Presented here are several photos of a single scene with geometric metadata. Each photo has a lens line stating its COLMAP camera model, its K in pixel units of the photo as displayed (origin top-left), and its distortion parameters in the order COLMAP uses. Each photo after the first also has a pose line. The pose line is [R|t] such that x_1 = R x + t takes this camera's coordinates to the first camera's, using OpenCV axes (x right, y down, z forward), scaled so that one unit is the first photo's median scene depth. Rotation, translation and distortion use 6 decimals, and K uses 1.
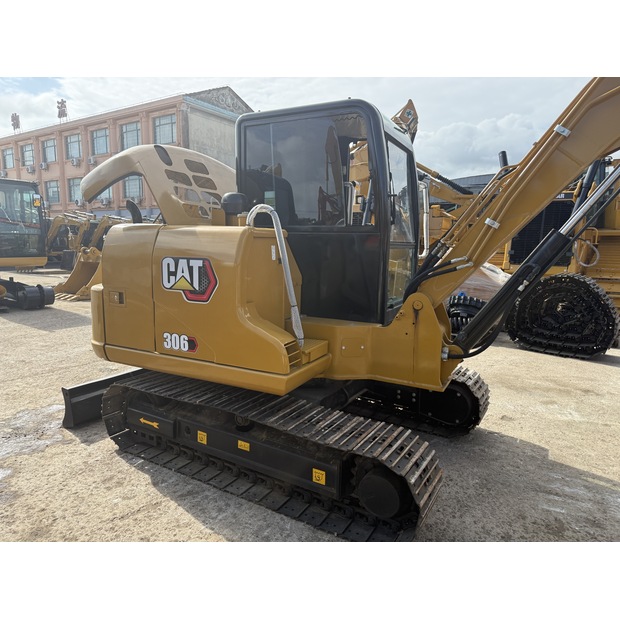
lens RADIAL K [[431.3, 0, 279.6], [0, 431.3, 308.6], [0, 0, 1]] dist [0.044686, -0.074696]
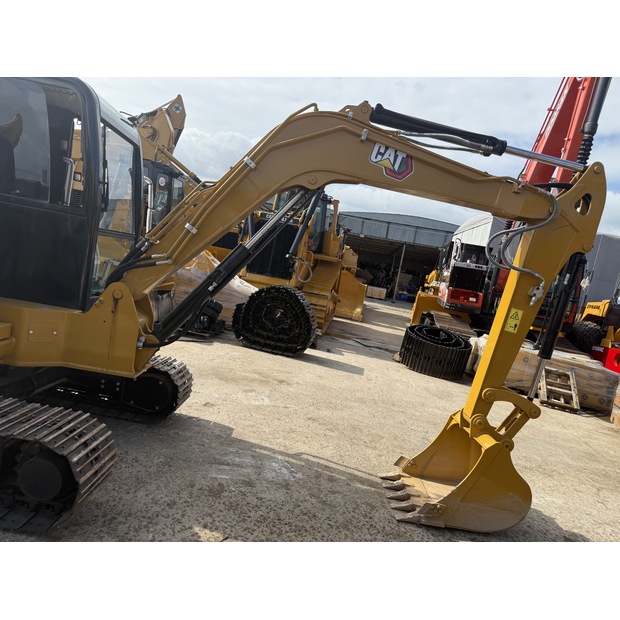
lens RADIAL K [[444.6, 0, 308.5], [0, 444.6, 309.7], [0, 0, 1]] dist [0.053697, -0.078931]
pose [[0.832533, 0.081684, 0.547920, 0.106994], [-0.084960, 0.996195, -0.019421, 0.010115], [-0.547421, -0.030383, 0.836306, -0.130335]]
